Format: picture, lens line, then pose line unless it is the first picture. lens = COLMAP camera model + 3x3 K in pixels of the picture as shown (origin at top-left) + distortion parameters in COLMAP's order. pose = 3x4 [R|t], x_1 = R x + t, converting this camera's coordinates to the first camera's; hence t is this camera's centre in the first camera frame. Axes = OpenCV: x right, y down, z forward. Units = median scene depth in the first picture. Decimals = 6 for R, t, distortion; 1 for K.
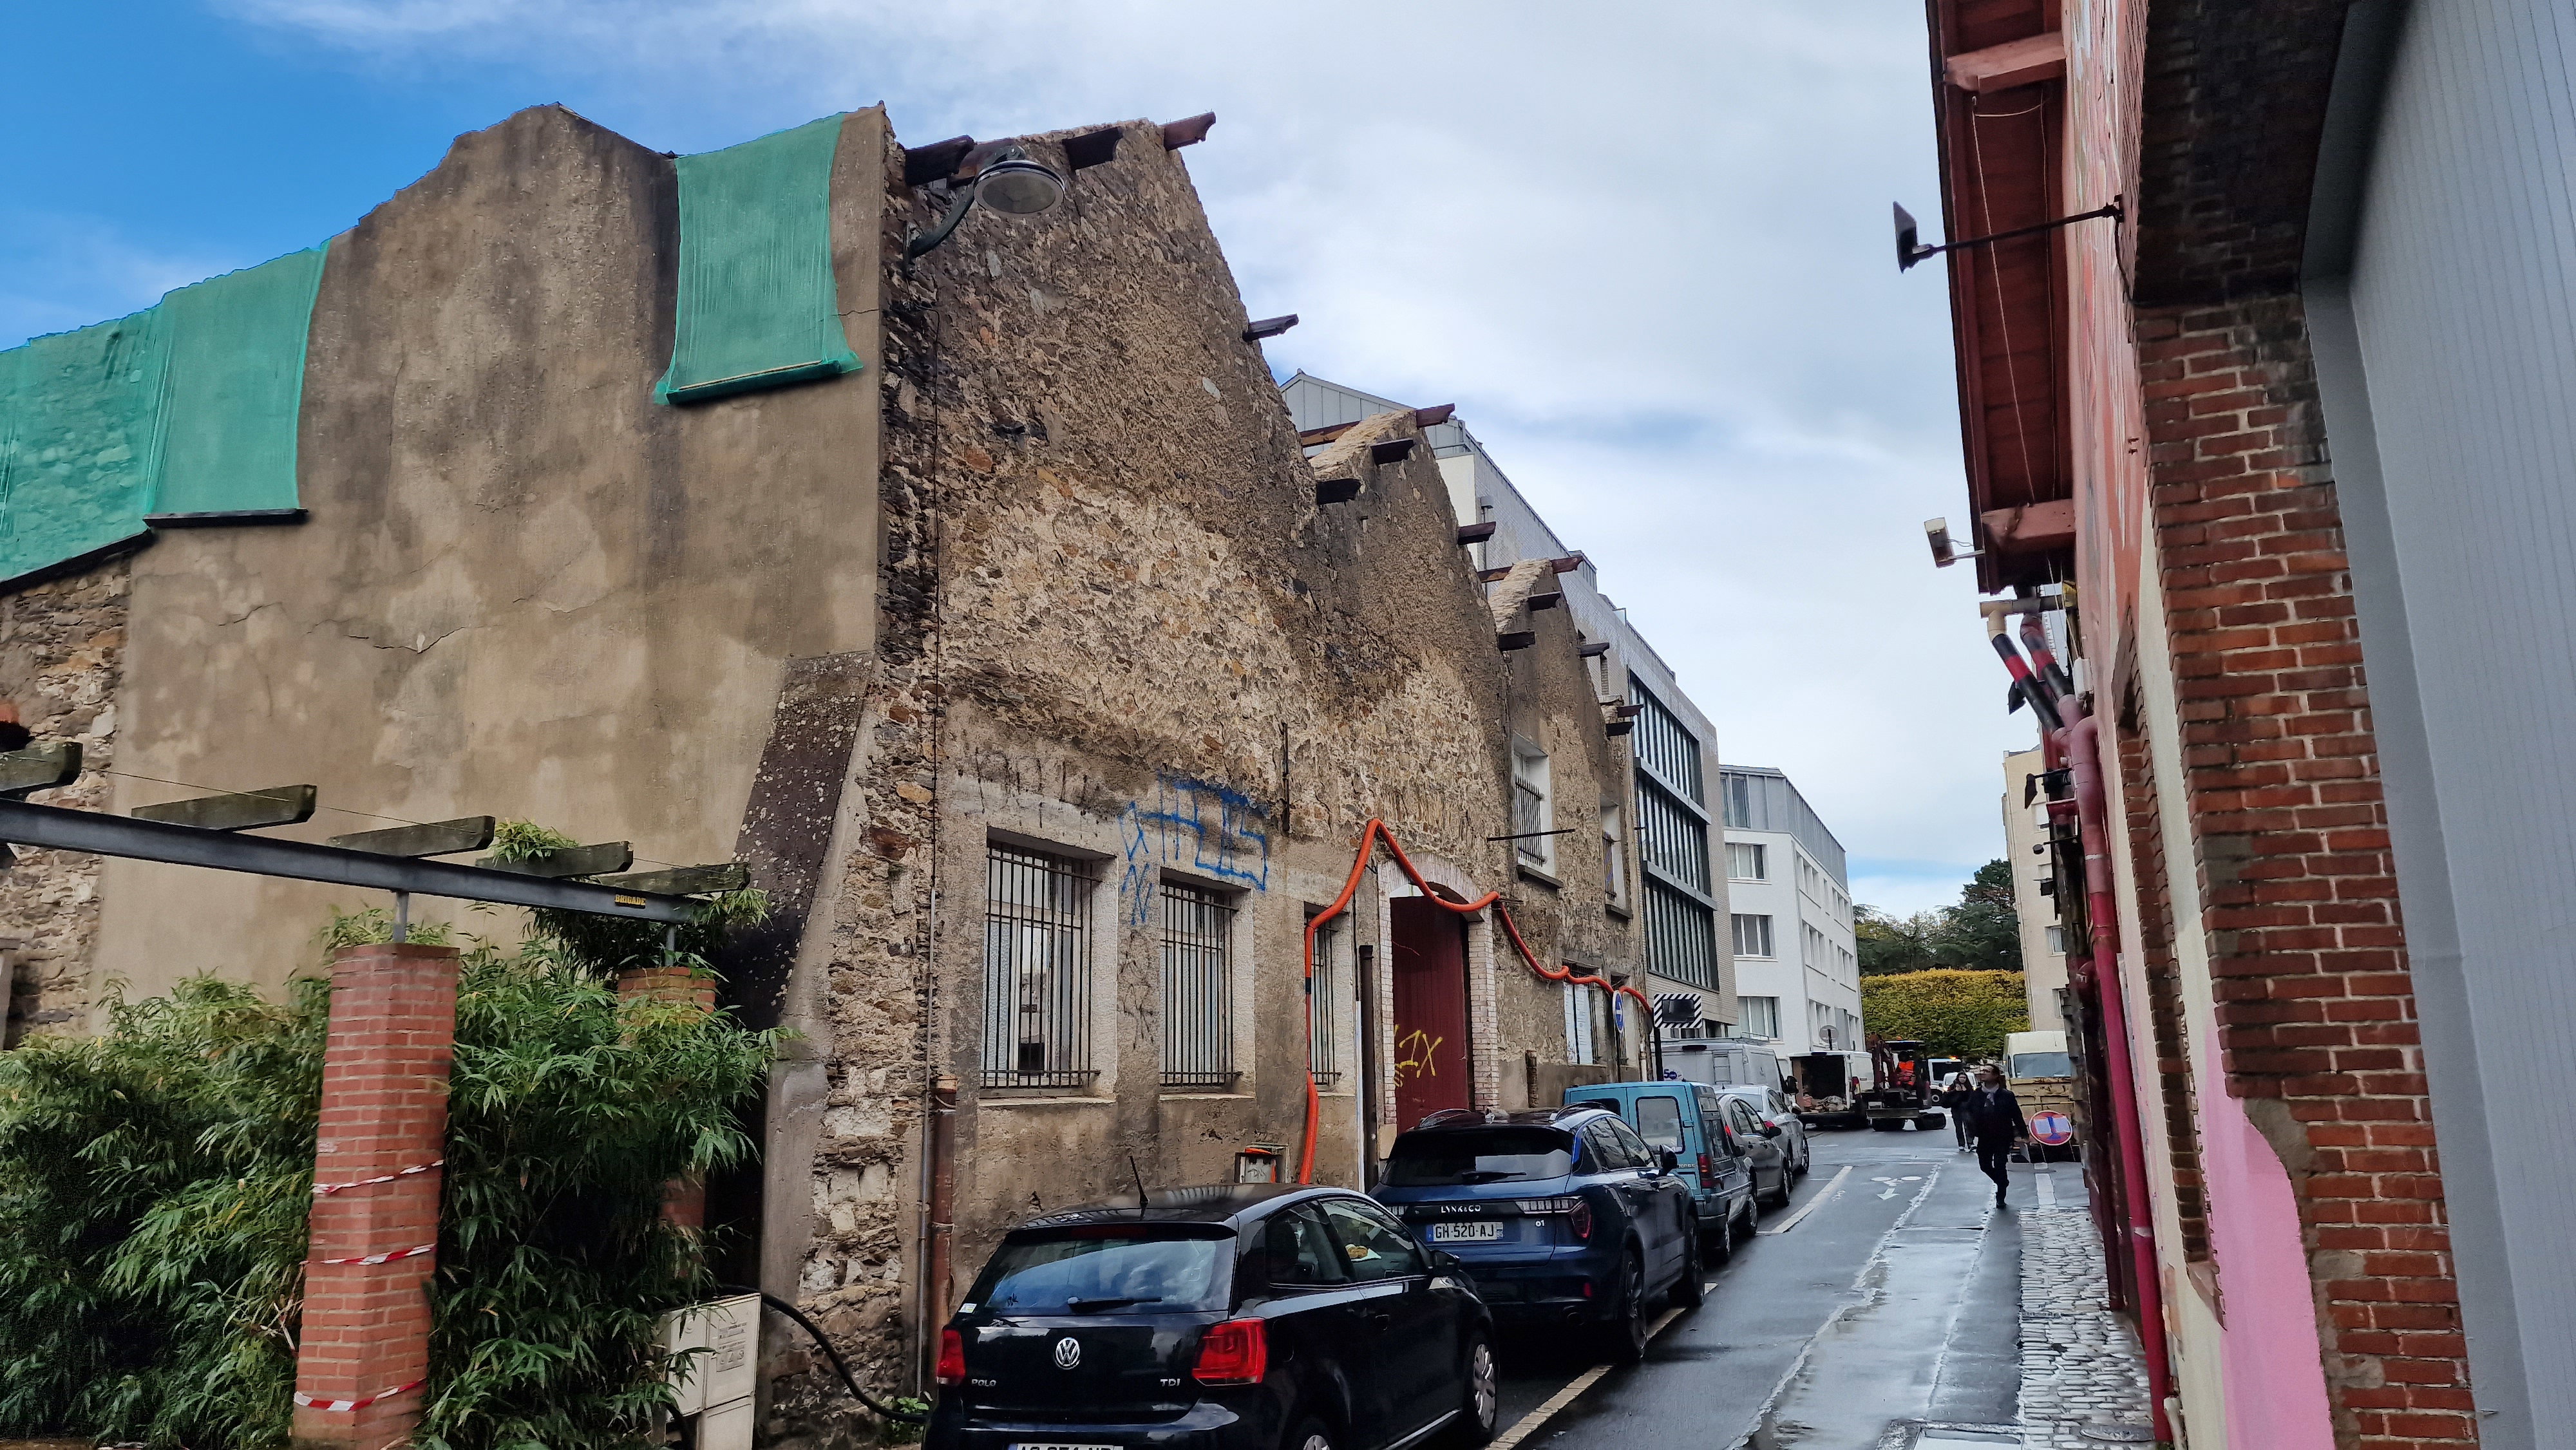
lens RADIAL K [[1756.7, 0, 1288.0], [0, 1756.7, 725.0], [0, 0, 1]] dist [0.090307, -0.090282]
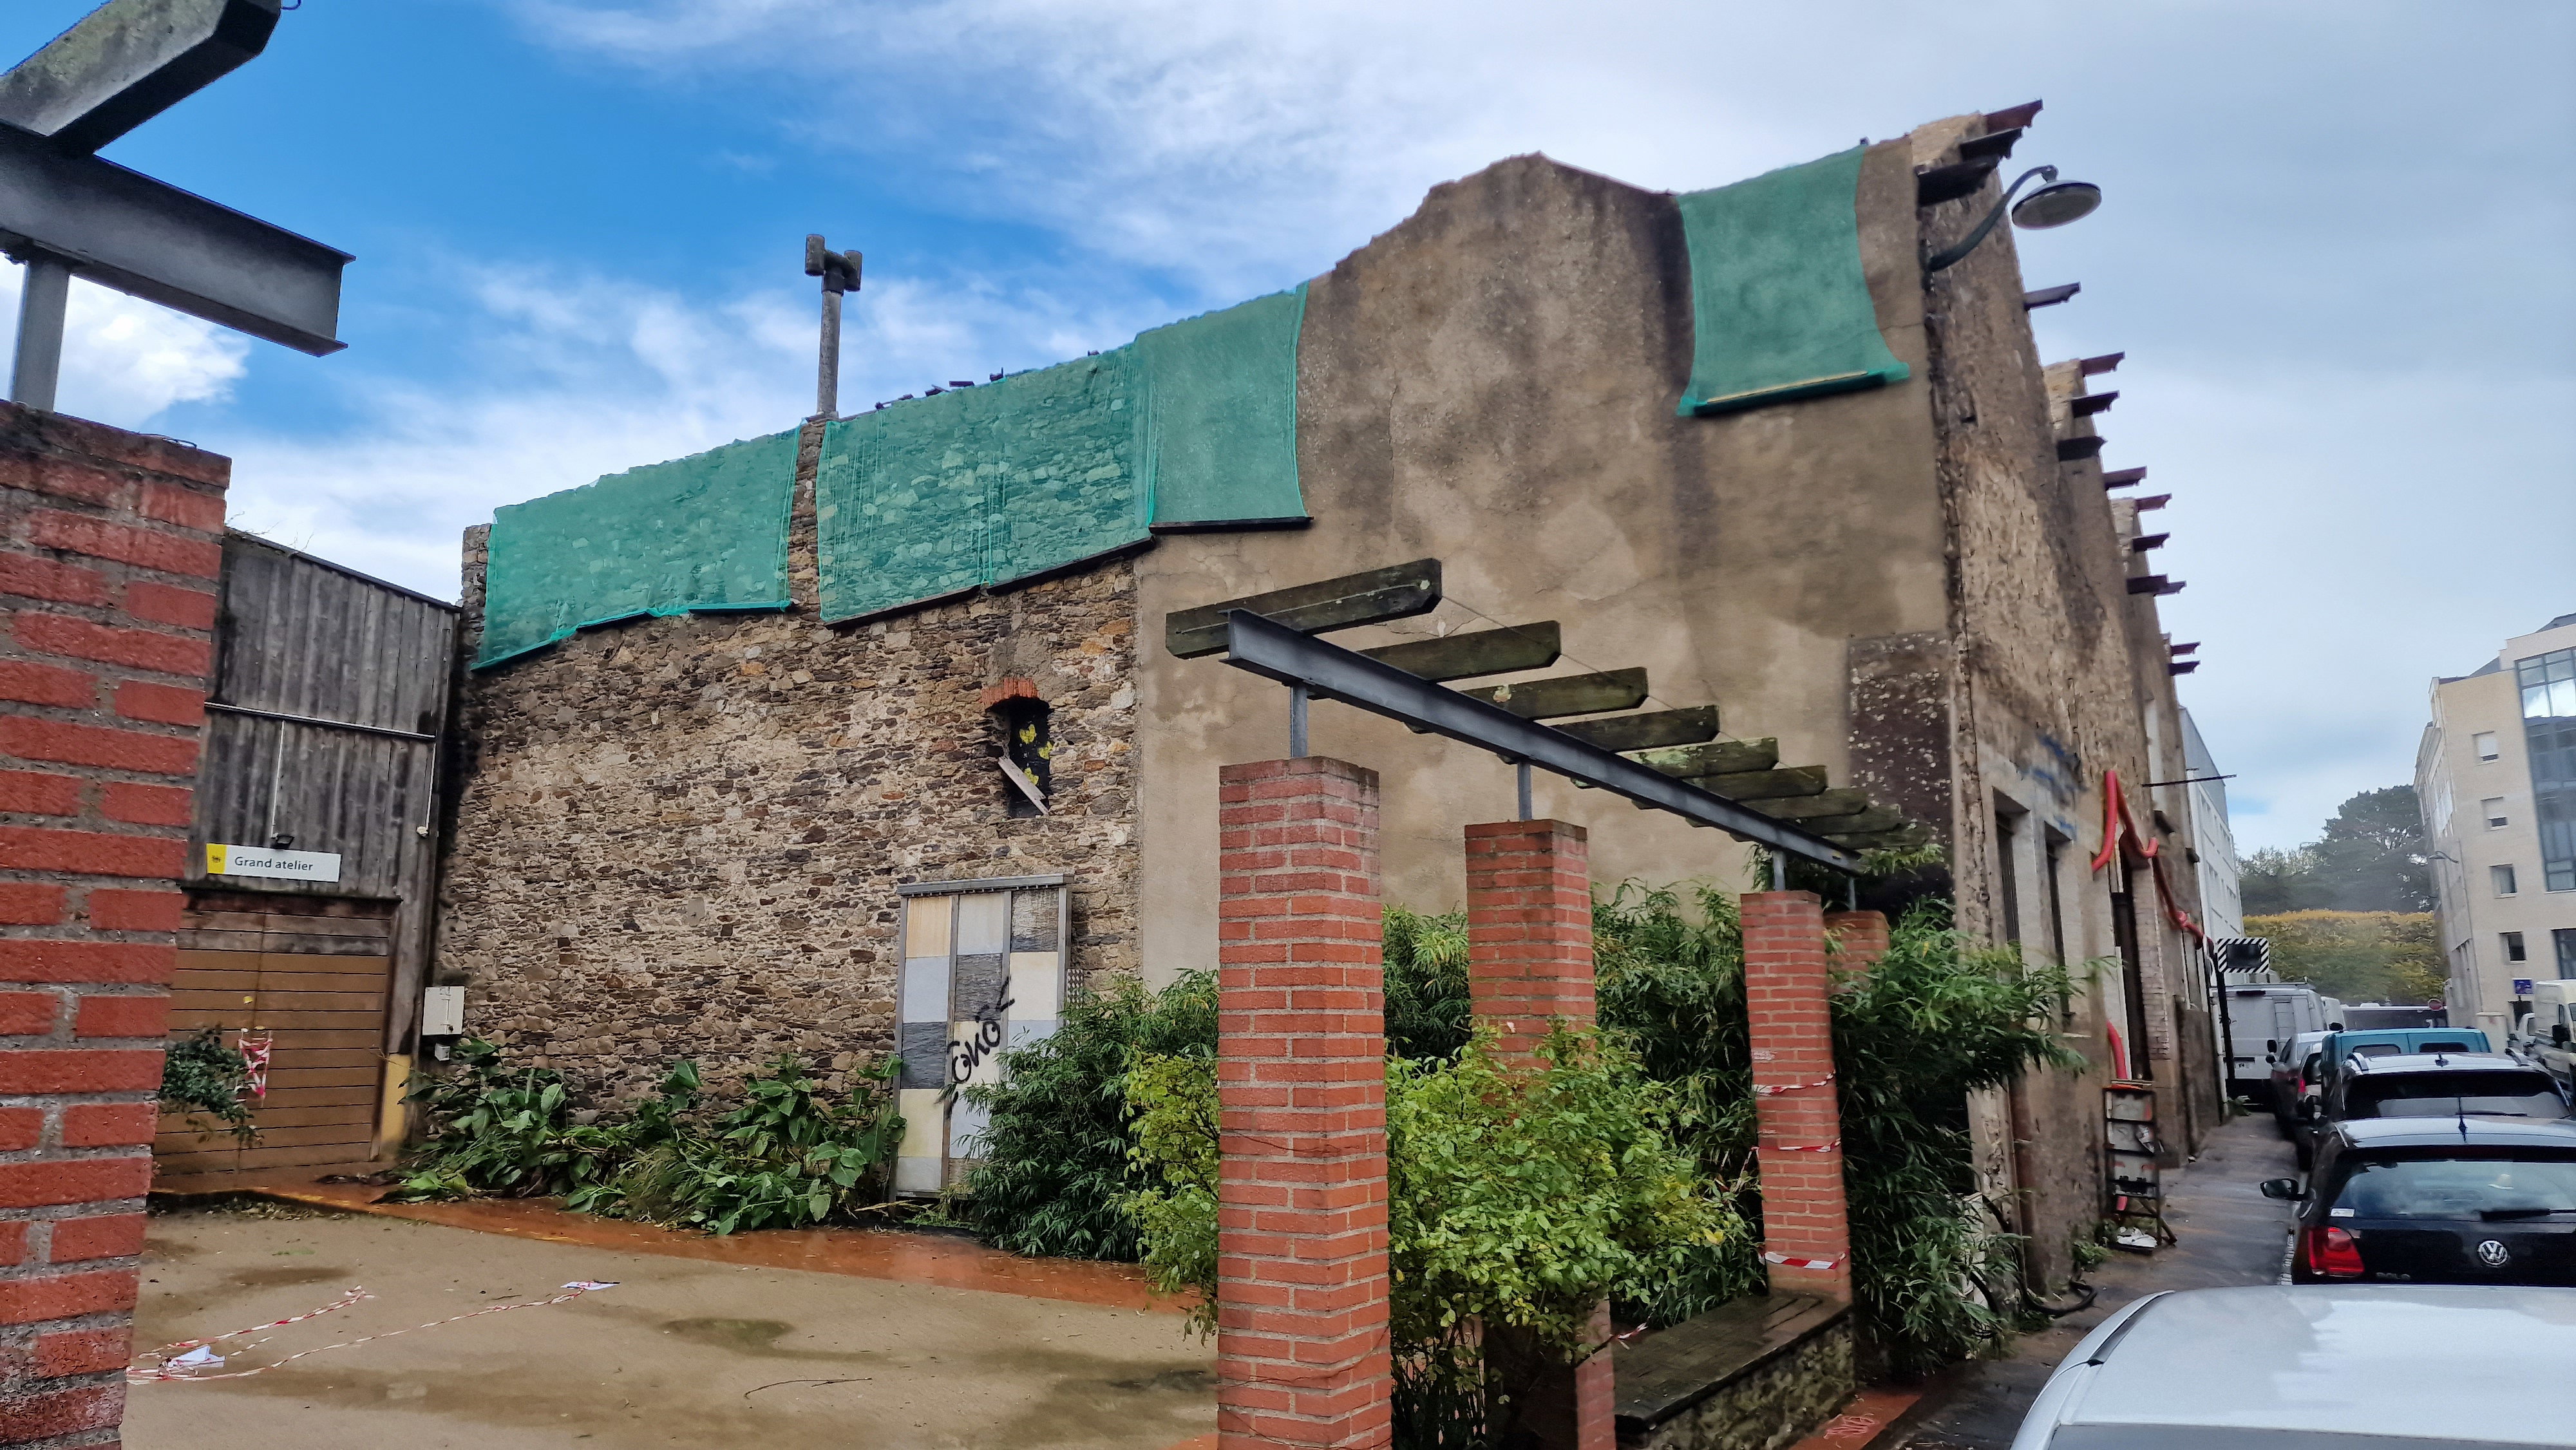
lens RADIAL K [[1707.3, 0, 1288.0], [0, 1707.3, 725.0], [0, 0, 1]] dist [0.105319, -0.114743]
pose [[0.986741, -0.009174, -0.162044, -0.394437], [0.014812, 0.999325, 0.033618, -0.021186], [0.161626, -0.035573, 0.986211, -0.126596]]
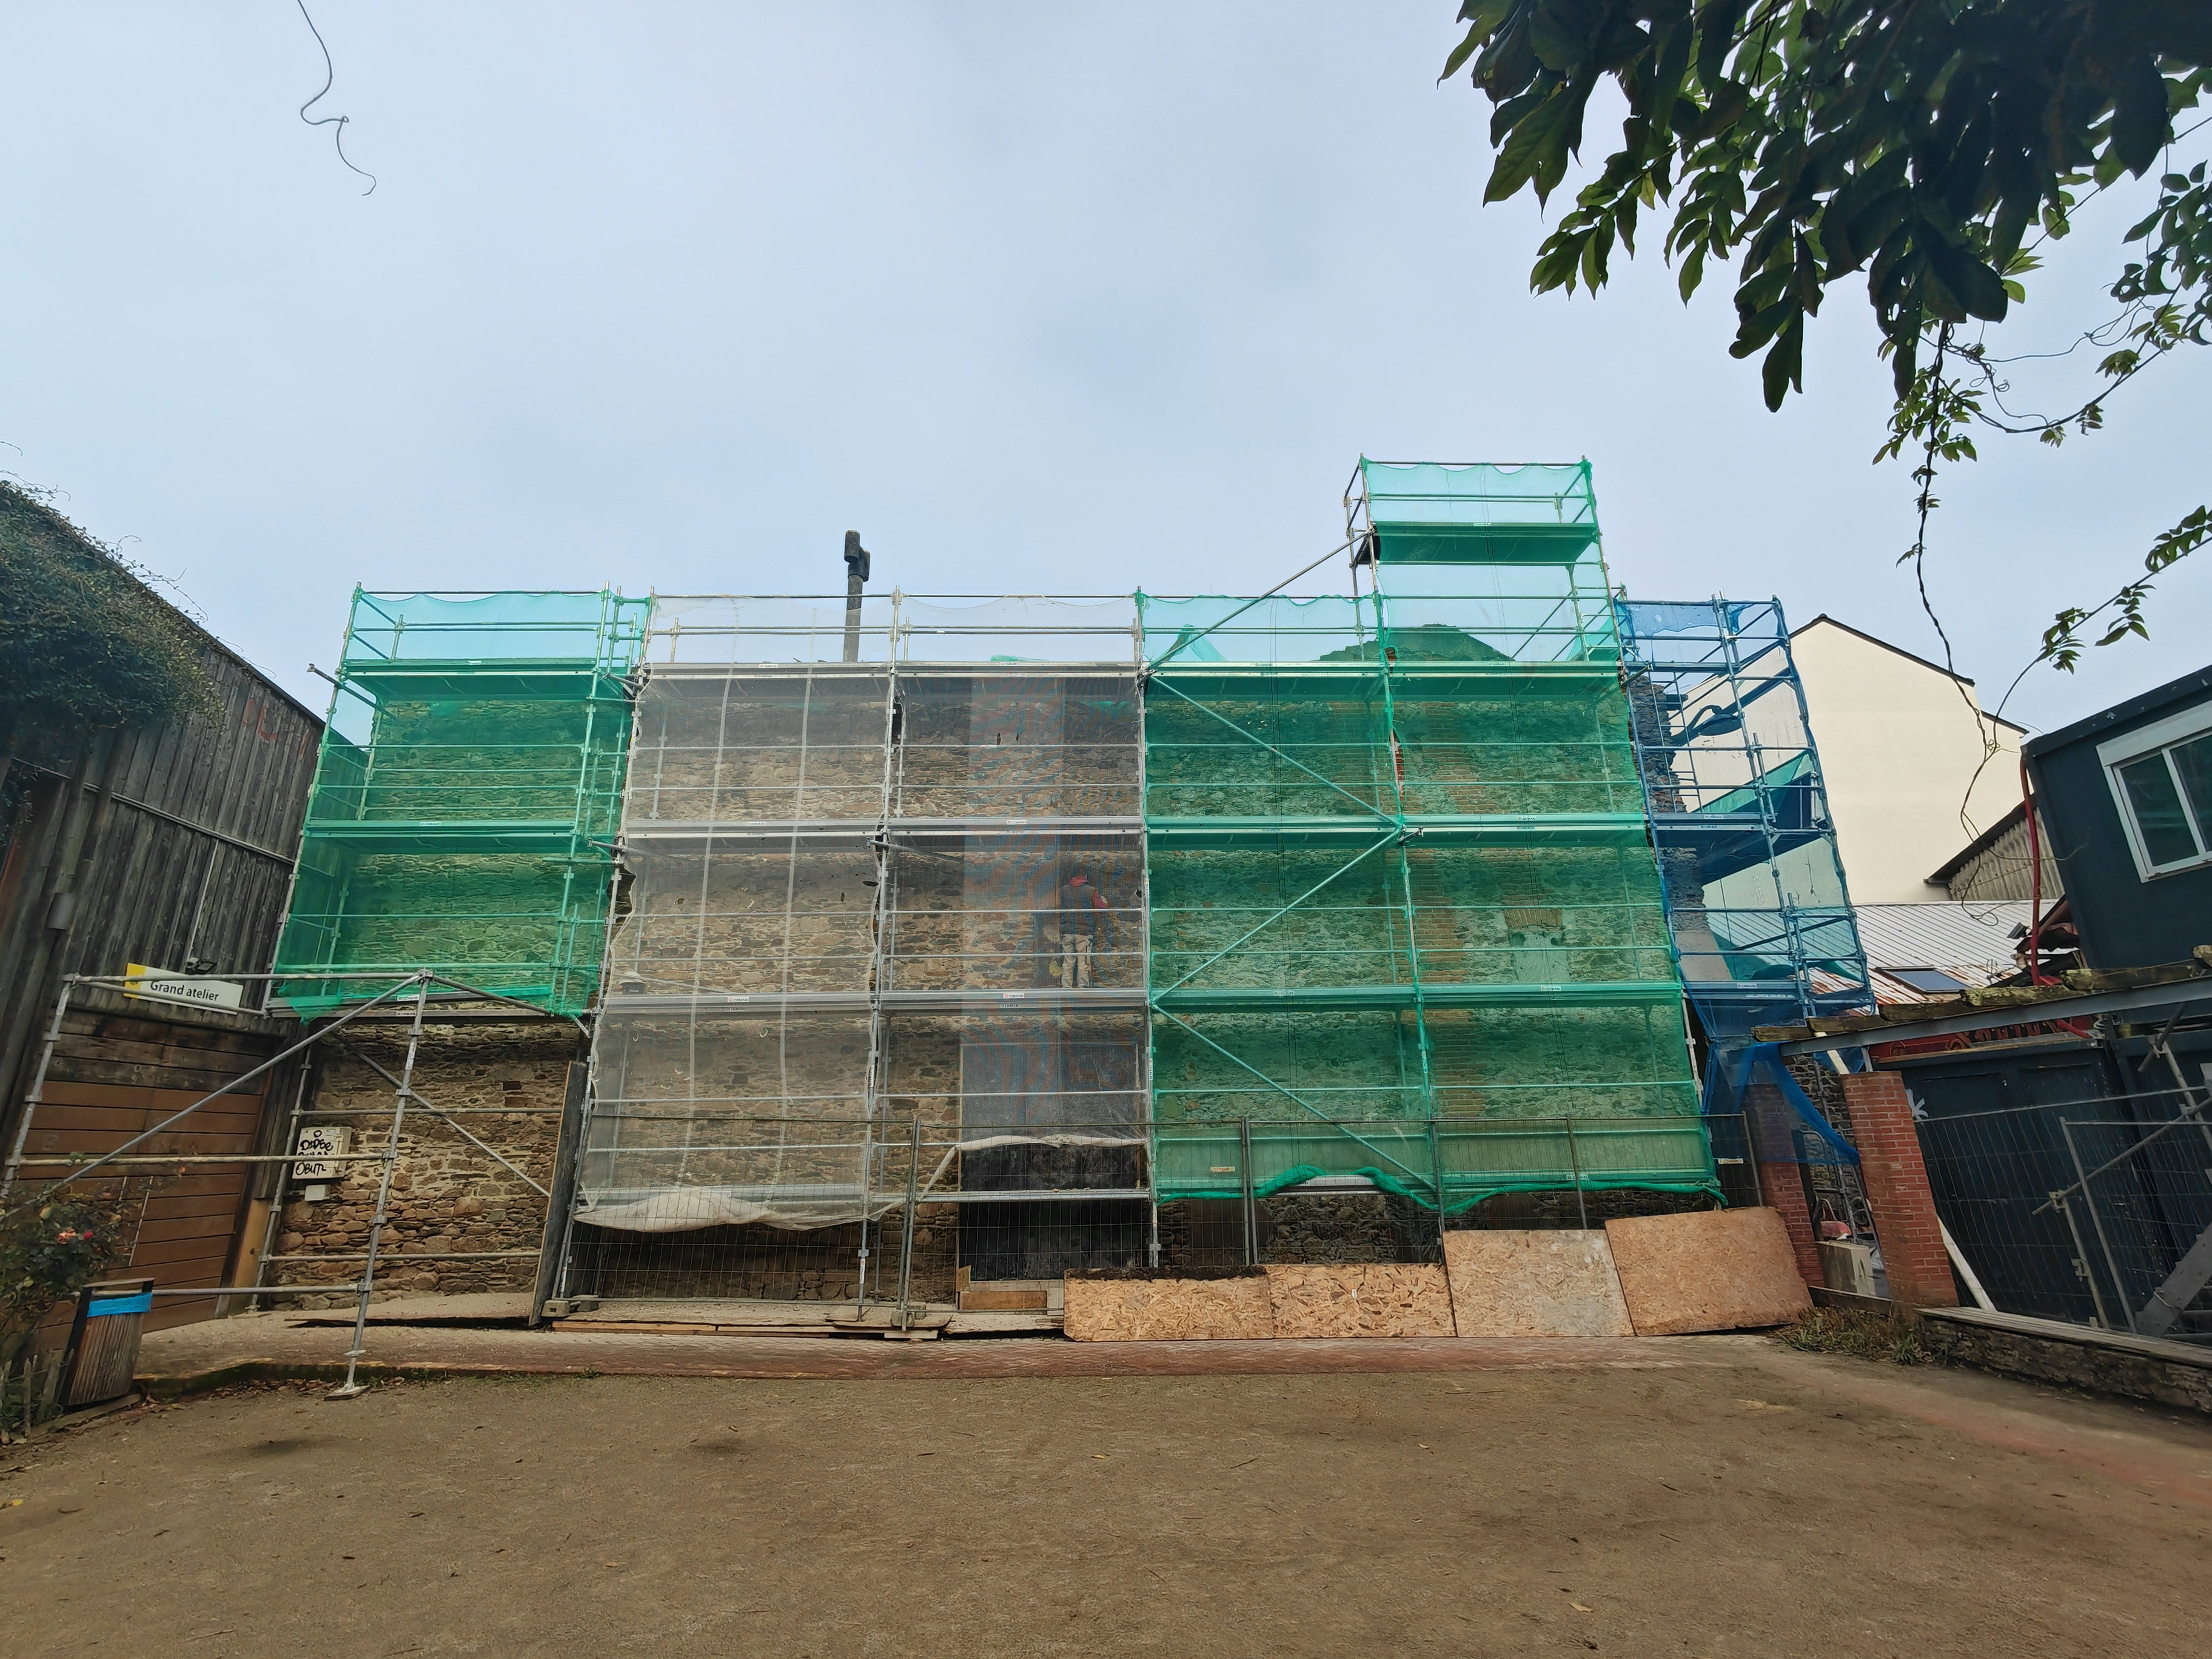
lens RADIAL K [[1018.1, 0, 1134.0], [0, 1018.1, 839.3], [0, 0, 1]] dist [-0.001969, 0.000265]
pose [[0.909140, 0.127597, 0.396463, -1.140928], [-0.089044, 0.989453, -0.114256, 0.040834], [-0.406860, 0.068573, 0.910913, 0.151804]]
